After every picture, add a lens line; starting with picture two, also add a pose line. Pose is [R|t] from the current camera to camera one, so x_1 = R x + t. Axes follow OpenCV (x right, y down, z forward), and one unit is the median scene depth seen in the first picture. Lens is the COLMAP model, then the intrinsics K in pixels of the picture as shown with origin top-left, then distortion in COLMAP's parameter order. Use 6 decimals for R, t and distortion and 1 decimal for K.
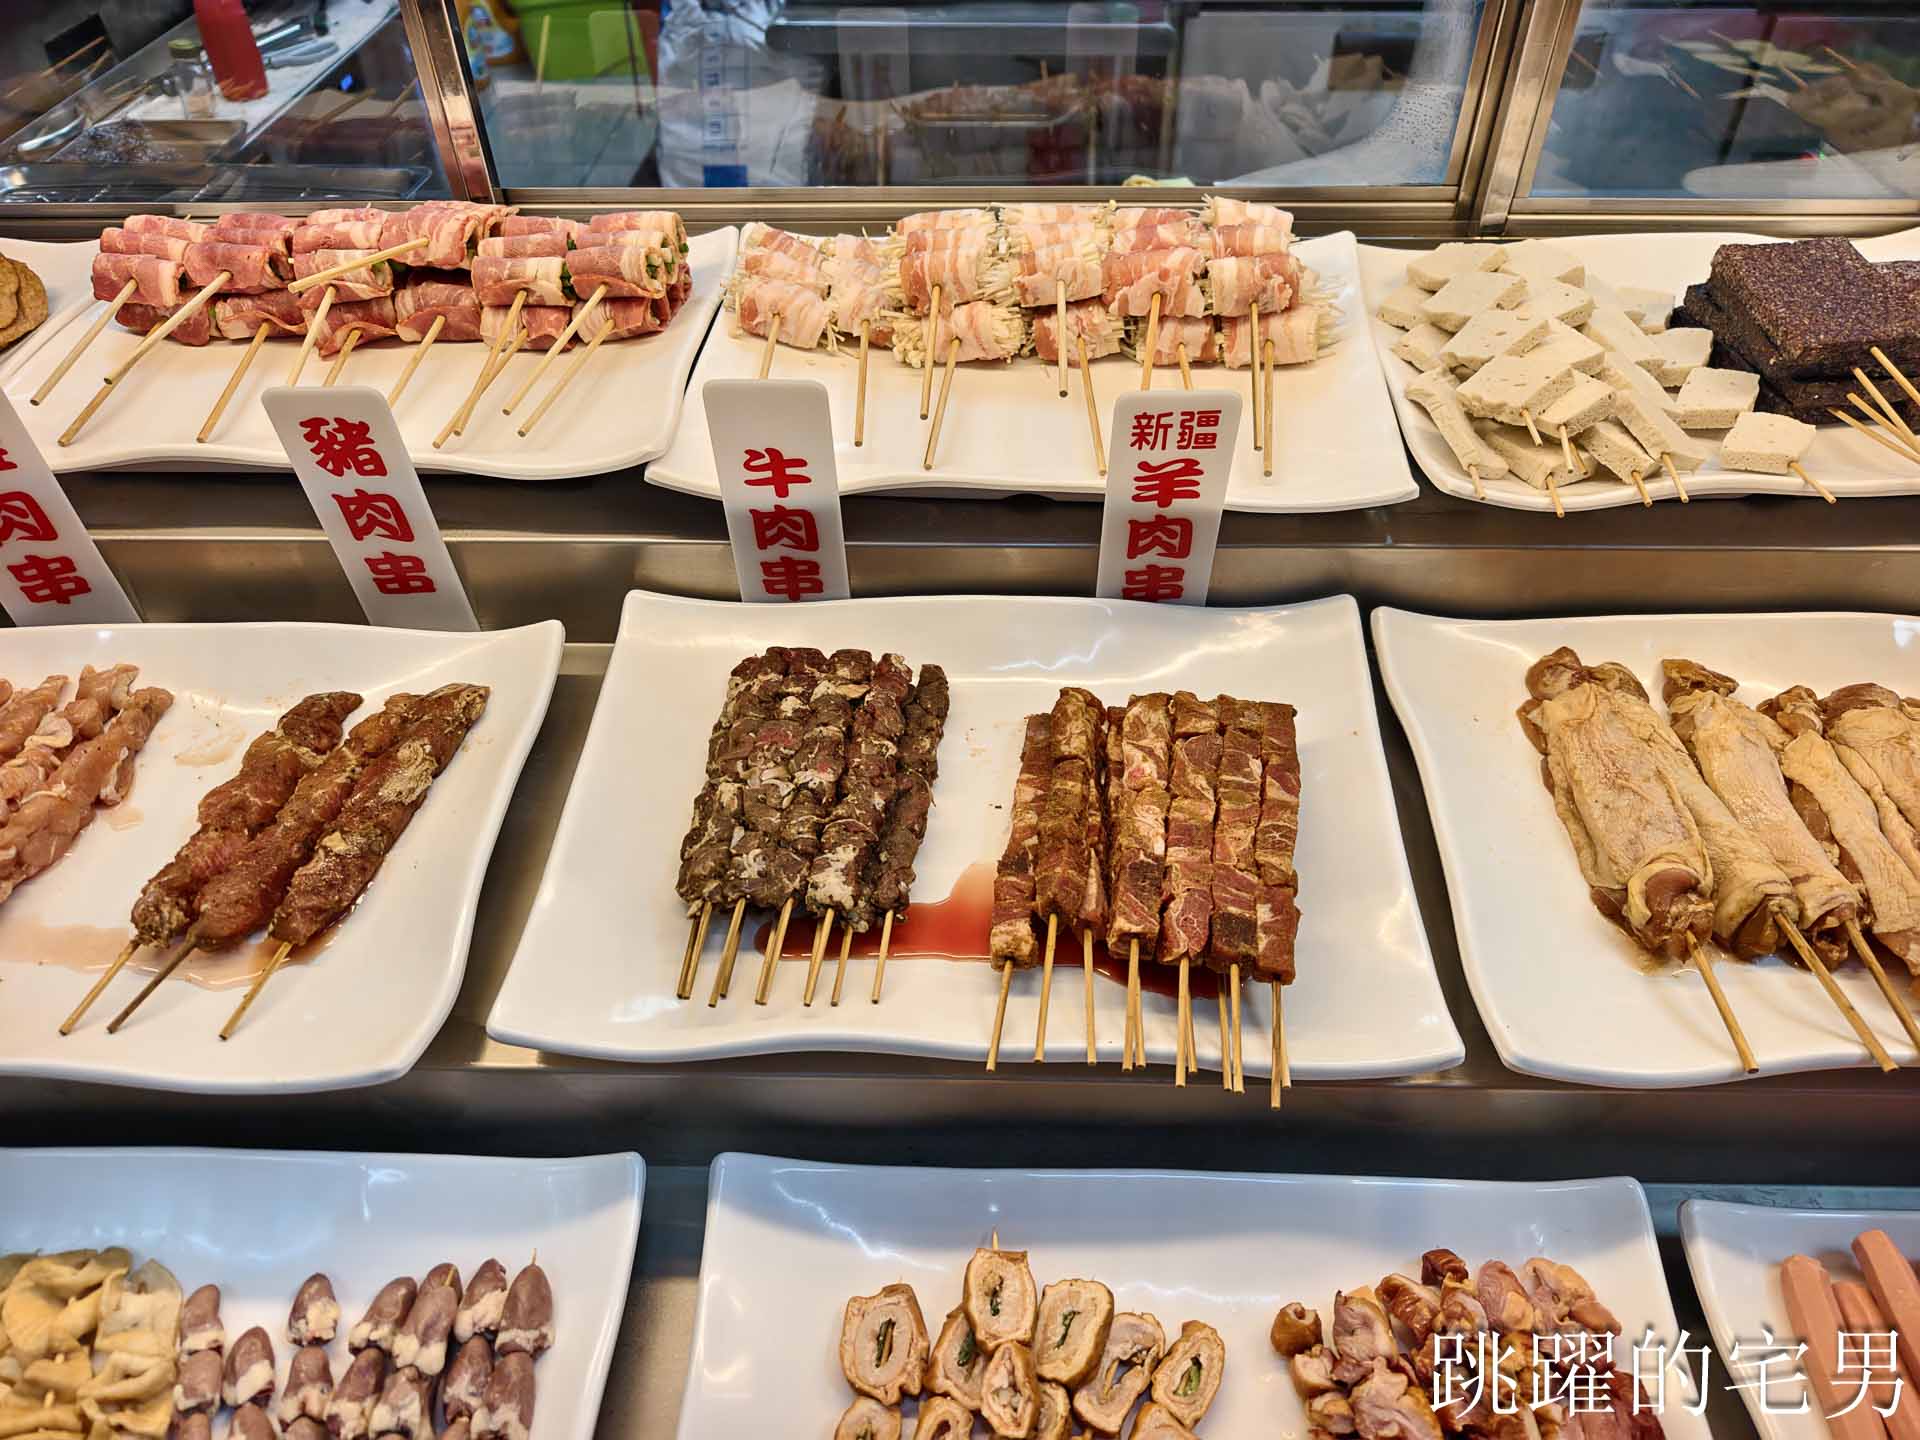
lens RADIAL K [[1290.8, 0, 960.0], [0, 1290.8, 720.0], [0, 0, 1]] dist [-0.005033, -0.000788]
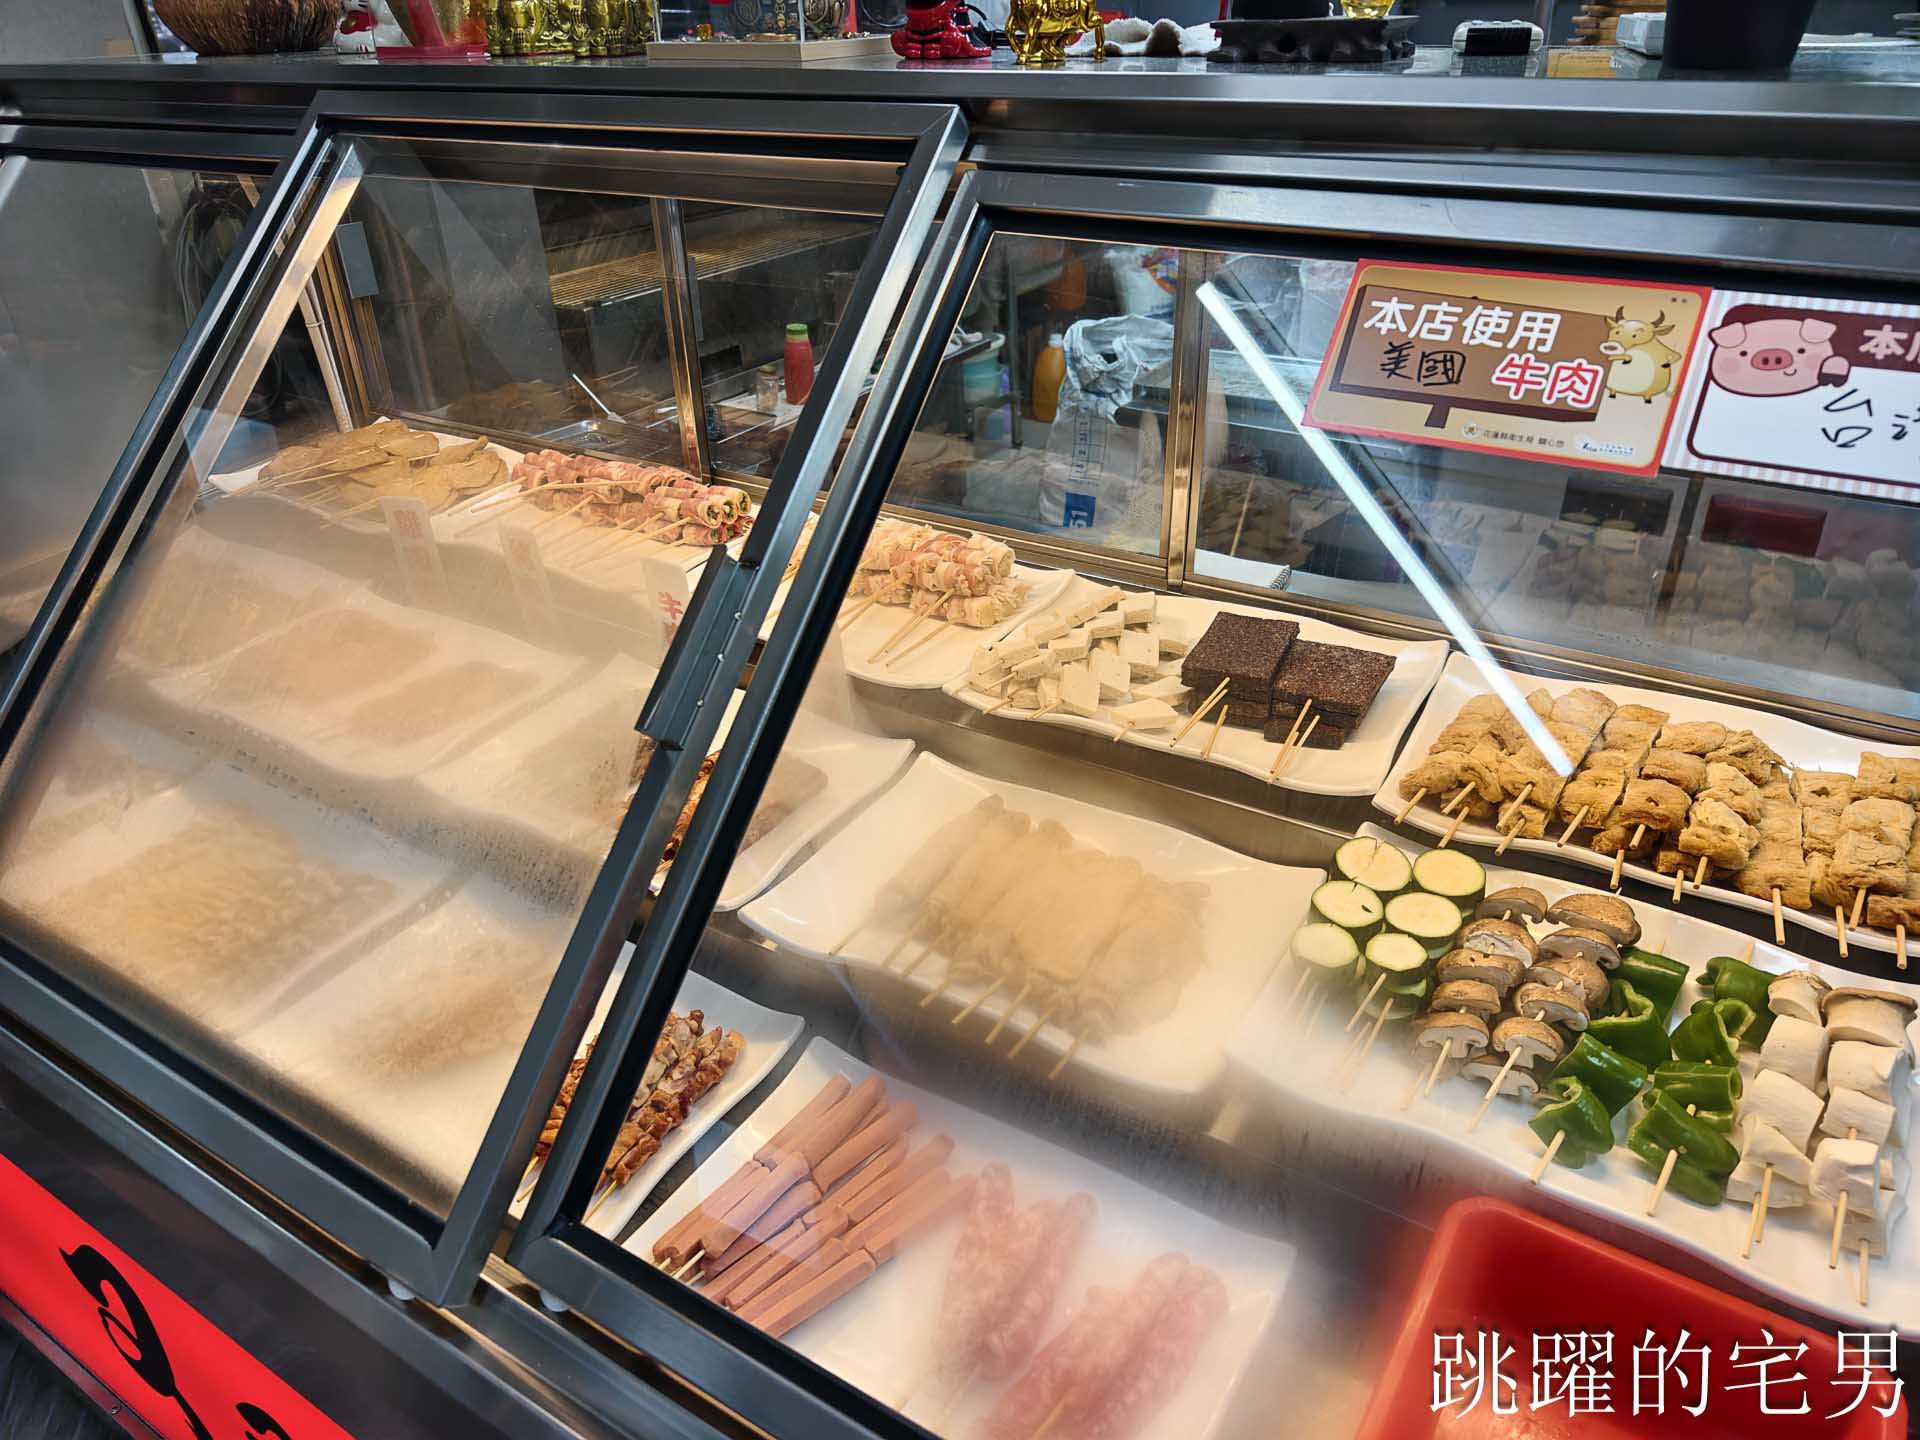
lens RADIAL K [[1310.9, 0, 960.0], [0, 1310.9, 720.0], [0, 0, 1]] dist [0.042759, -0.000073]
pose [[0.865830, 0.243897, -0.436867, 1.005740], [-0.341127, 0.926502, -0.158828, 0.126686], [0.366021, 0.286545, 0.885393, -0.526599]]
